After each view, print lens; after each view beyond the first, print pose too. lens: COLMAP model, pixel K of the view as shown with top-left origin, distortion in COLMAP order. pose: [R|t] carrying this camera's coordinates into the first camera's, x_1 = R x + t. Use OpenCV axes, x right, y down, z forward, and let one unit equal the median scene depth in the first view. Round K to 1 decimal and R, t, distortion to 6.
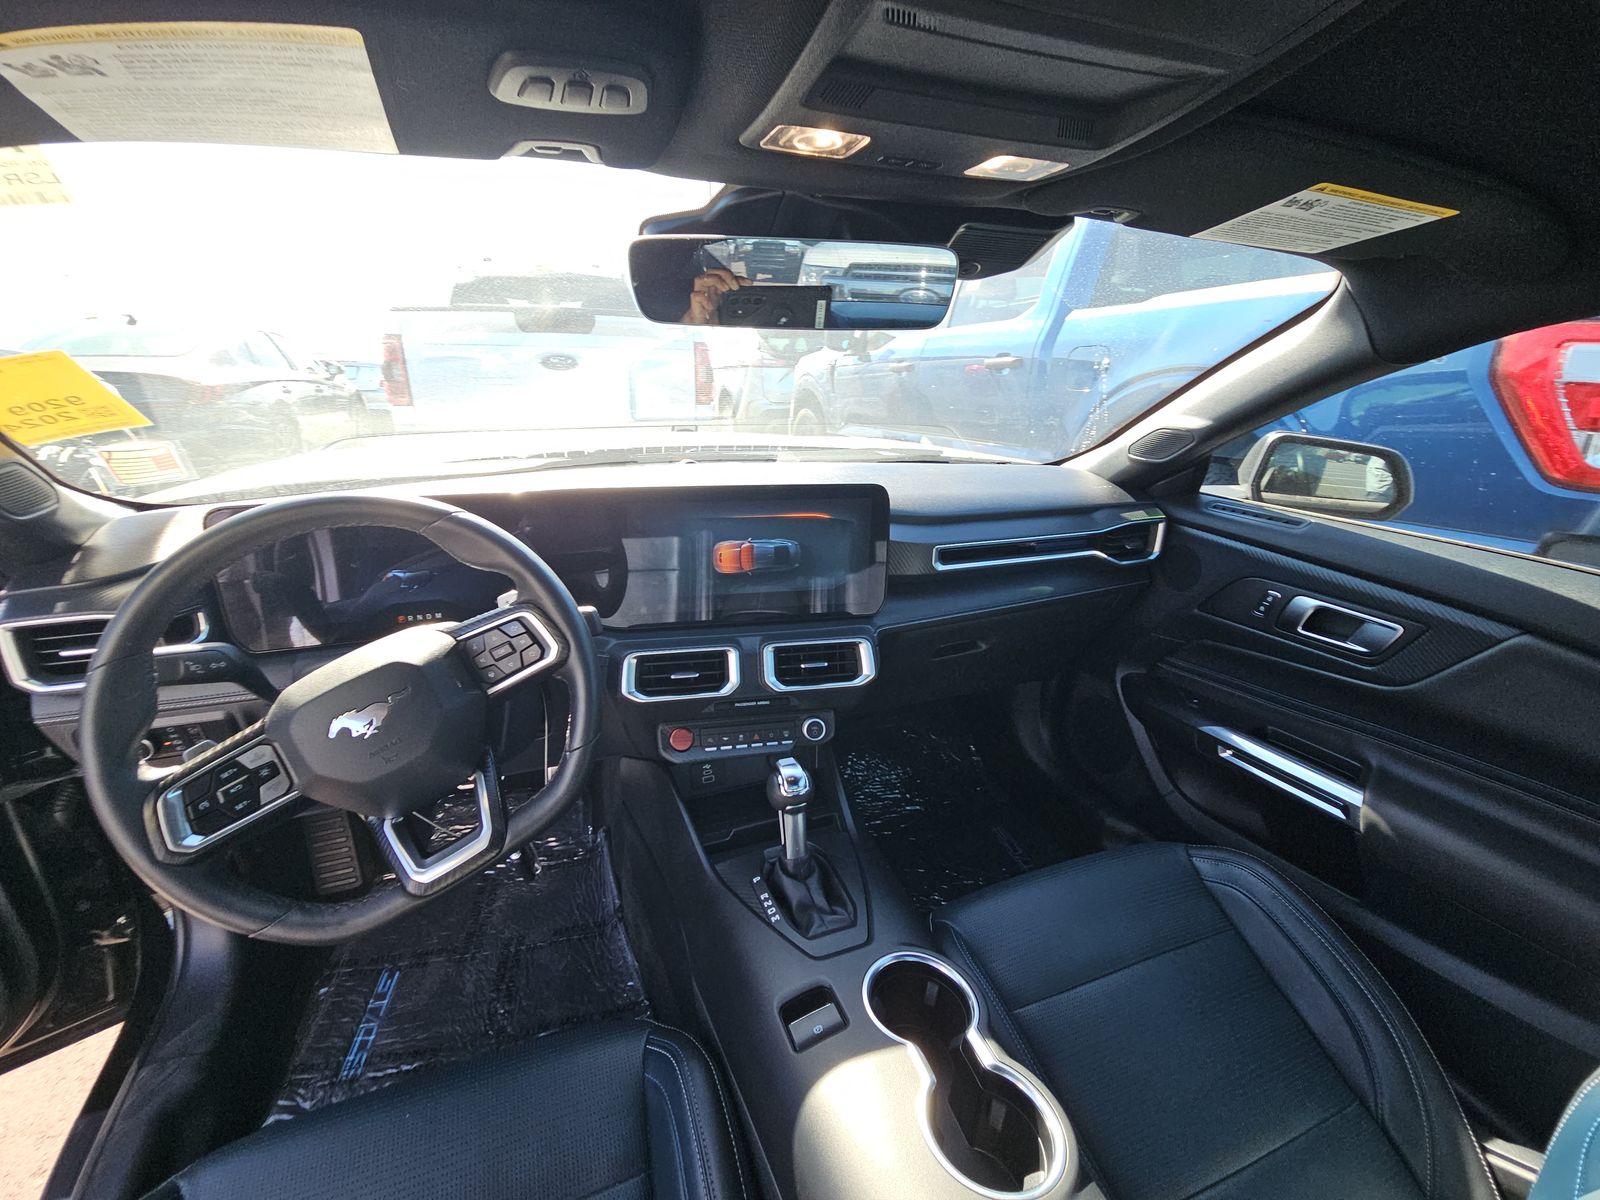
lens RADIAL K [[666.4, 0, 802.0], [0, 666.4, 612.7], [0, 0, 1]] dist [0.009797, -0.008141]
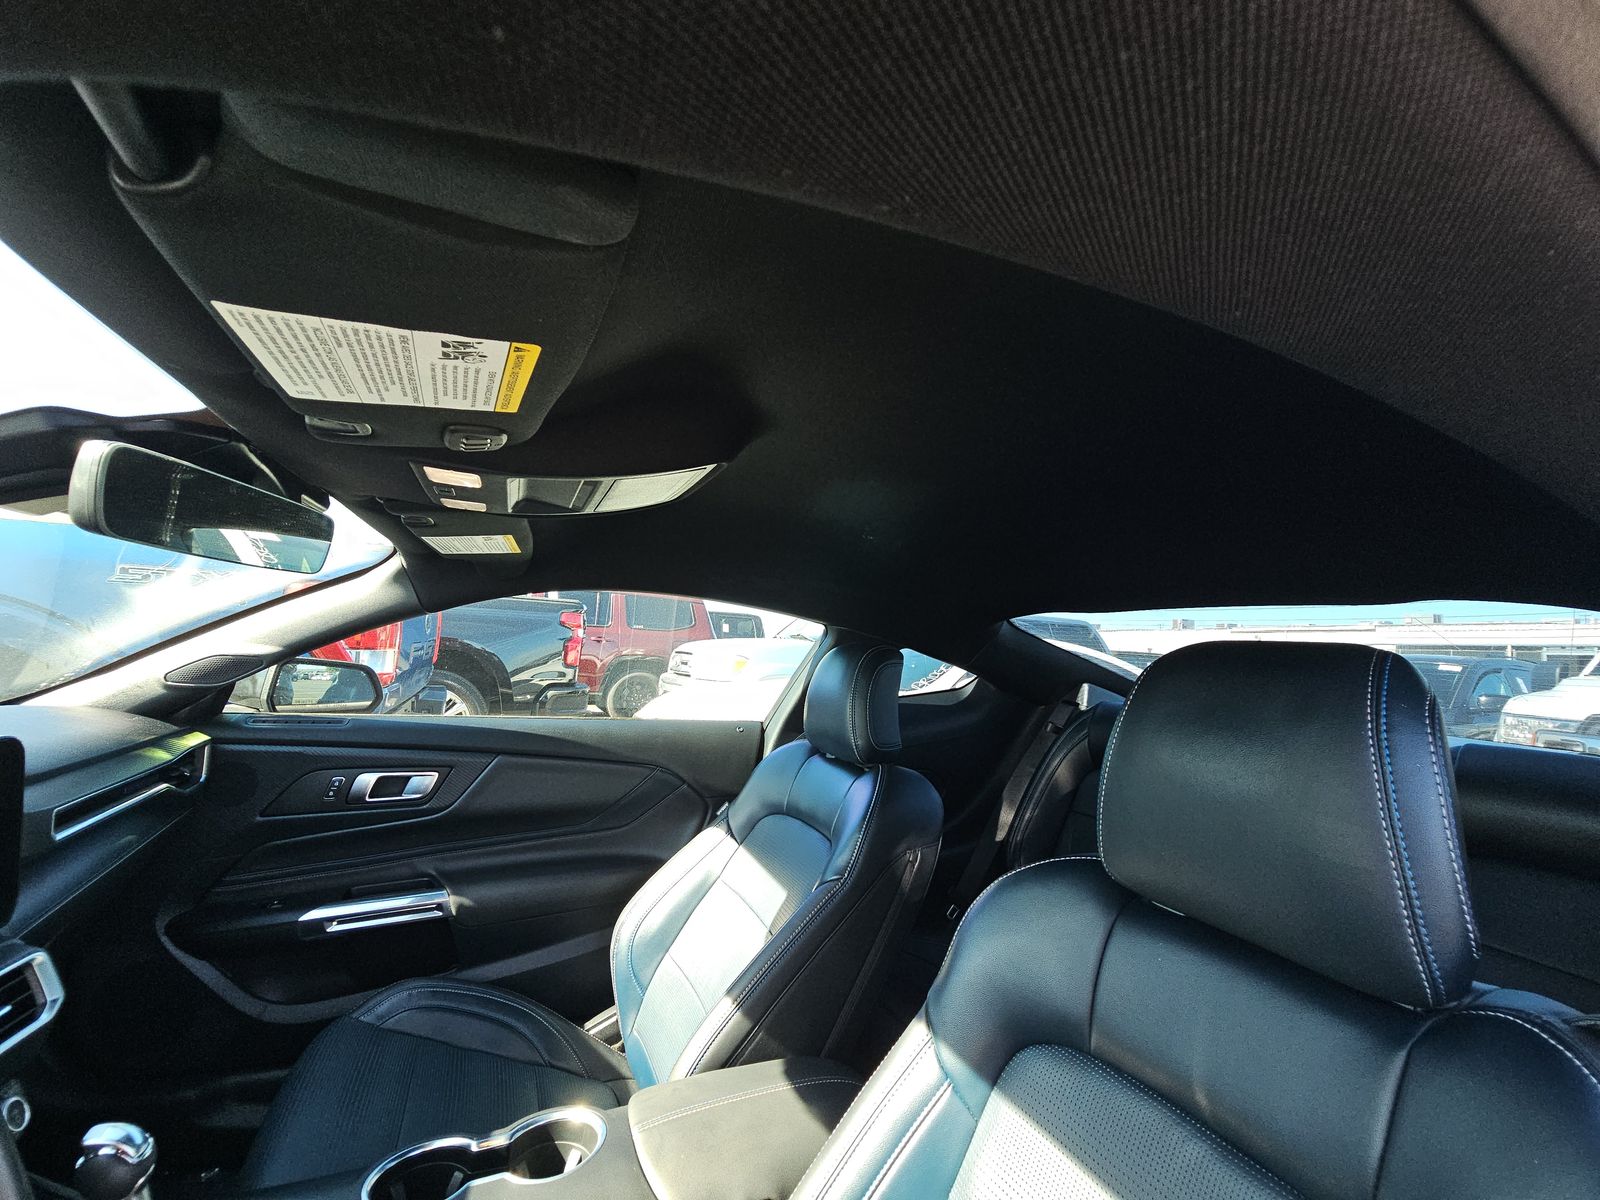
lens RADIAL K [[666.4, 0, 802.0], [0, 666.4, 612.7], [0, 0, 1]] dist [0.009797, -0.008141]
pose [[-0.040994, 0.033869, 0.998585, -0.862367], [0.285450, 0.958168, -0.020780, -0.077539], [-0.957517, 0.284194, -0.048947, 0.207761]]
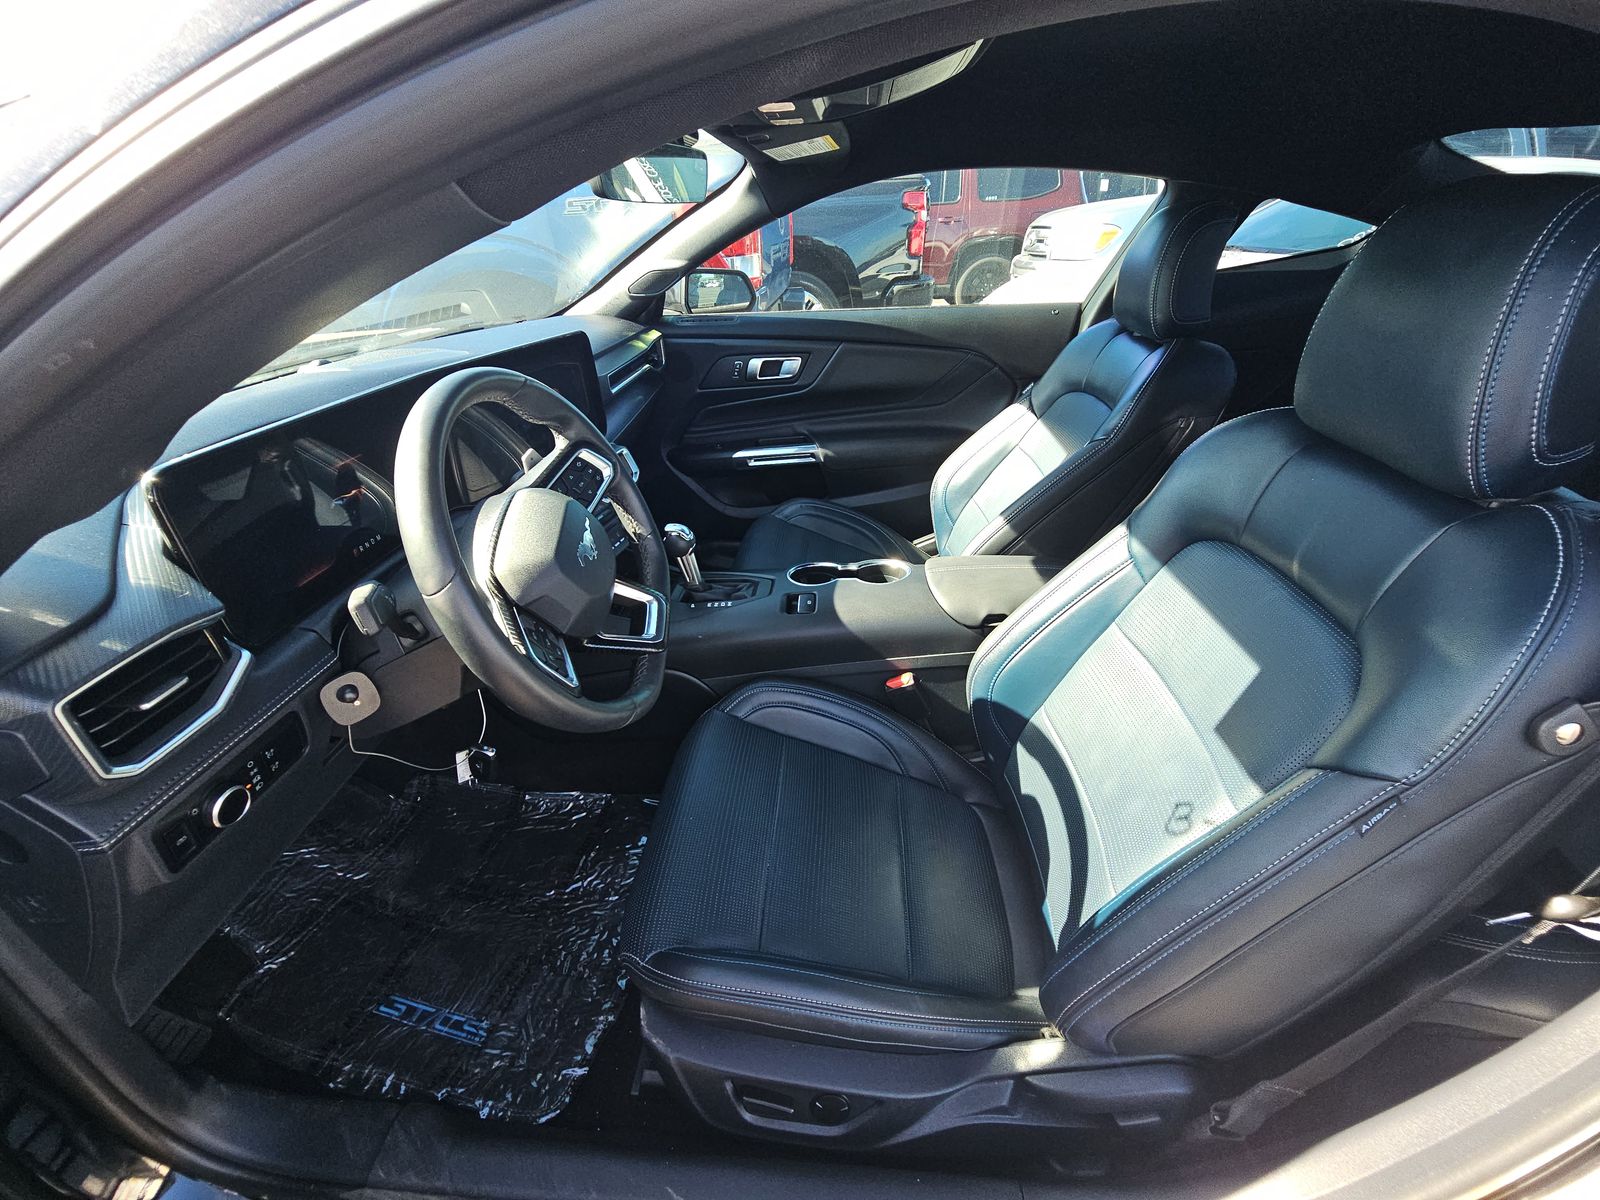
lens RADIAL K [[666.4, 0, 802.0], [0, 666.4, 612.7], [0, 0, 1]] dist [0.009797, -0.008141]
pose [[0.429485, -0.485906, 0.761208, -1.272898], [0.355513, 0.865817, 0.352096, -0.026662], [-0.830153, 0.119400, 0.544601, -0.016326]]
